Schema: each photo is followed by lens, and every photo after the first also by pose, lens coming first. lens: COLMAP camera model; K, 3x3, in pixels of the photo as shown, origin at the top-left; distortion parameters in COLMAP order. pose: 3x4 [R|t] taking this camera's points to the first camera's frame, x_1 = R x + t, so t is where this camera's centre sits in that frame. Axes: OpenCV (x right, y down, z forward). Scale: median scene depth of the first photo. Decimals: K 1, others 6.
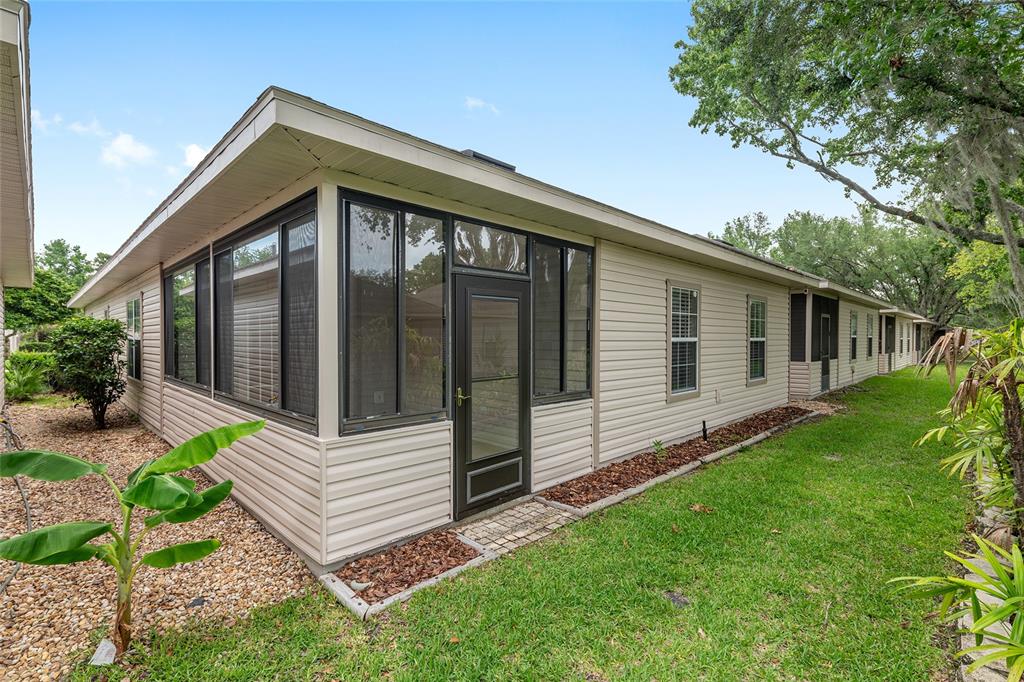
lens RADIAL K [[479.2, 0, 512.0], [0, 479.2, 341.0], [0, 0, 1]] dist [0.000867, 0.000313]
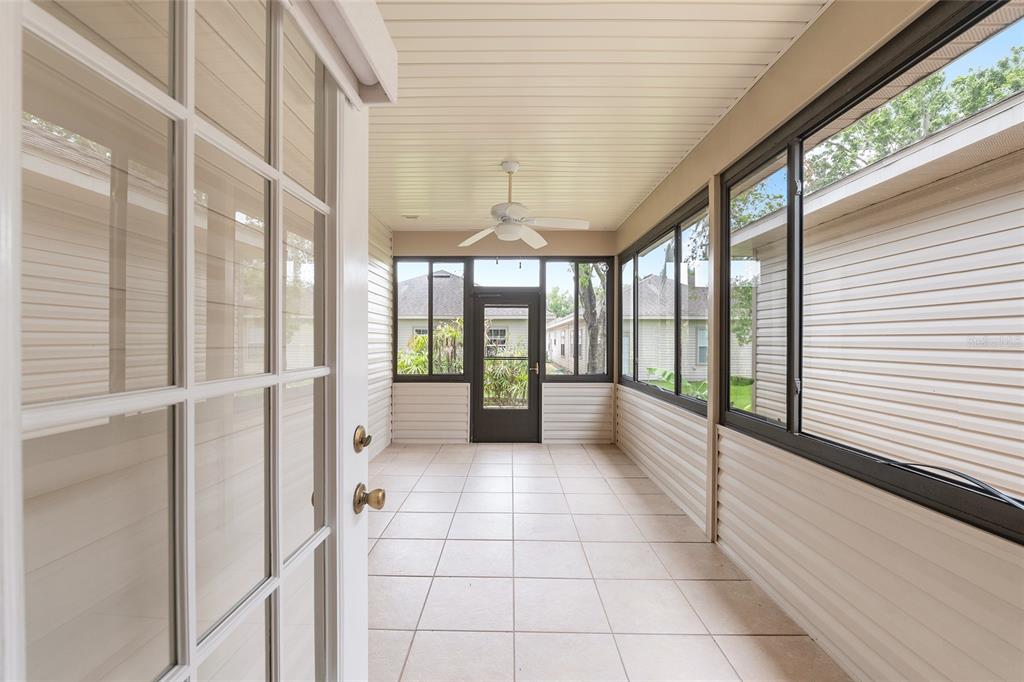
lens RADIAL K [[430.2, 0, 512.0], [0, 430.2, 341.0], [0, 0, 1]] dist [-0.000236, 0.000035]
pose [[0.704823, -0.001306, -0.709382, 0.826777], [-0.004943, 0.999965, -0.006752, 0.025914], [0.709366, 0.008266, 0.704792, 0.060872]]
